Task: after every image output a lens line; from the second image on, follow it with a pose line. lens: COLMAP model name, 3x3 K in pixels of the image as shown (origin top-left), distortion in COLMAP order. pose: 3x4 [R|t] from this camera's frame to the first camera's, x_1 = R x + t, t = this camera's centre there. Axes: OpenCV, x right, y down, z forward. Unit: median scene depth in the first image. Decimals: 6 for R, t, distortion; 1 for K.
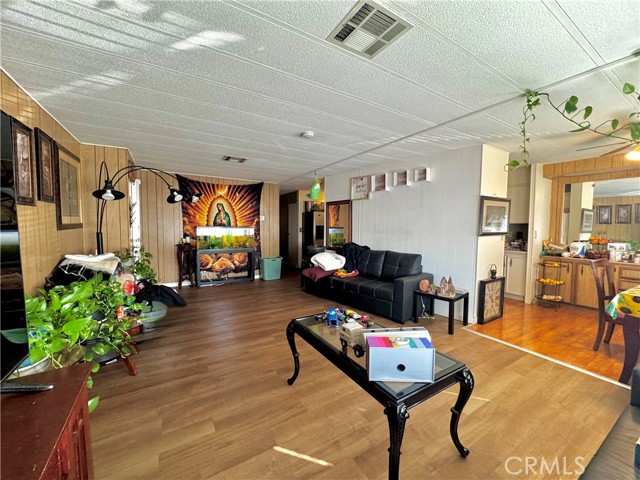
lens RADIAL K [[254.4, 0, 321.5], [0, 254.4, 240.3], [0, 0, 1]] dist [-0.003034, -0.000162]
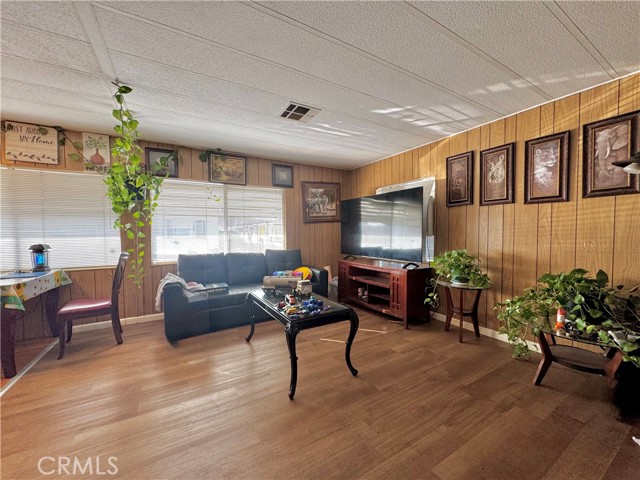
lens RADIAL K [[254.4, 0, 317.9], [0, 254.4, 239.0], [0, 0, 1]] dist [-0.003034, -0.000162]
pose [[-0.999704, -0.004840, 0.023834, -0.001012], [-0.002690, 0.995990, 0.089419, -0.043808], [-0.024171, 0.089328, -0.995709, 1.737917]]
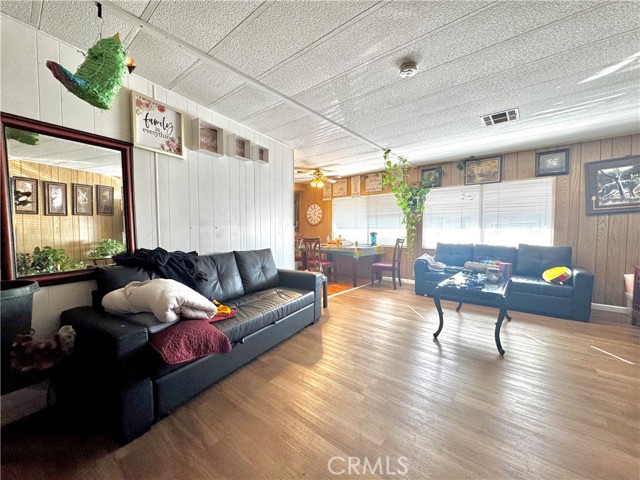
lens RADIAL K [[254.4, 0, 319.2], [0, 254.4, 238.6], [0, 0, 1]] dist [-0.003034, -0.000162]
pose [[-0.317476, -0.048561, 0.947022, -0.793375], [0.054557, 0.996098, 0.069367, -0.044142], [-0.946695, 0.073689, -0.313588, 1.837098]]
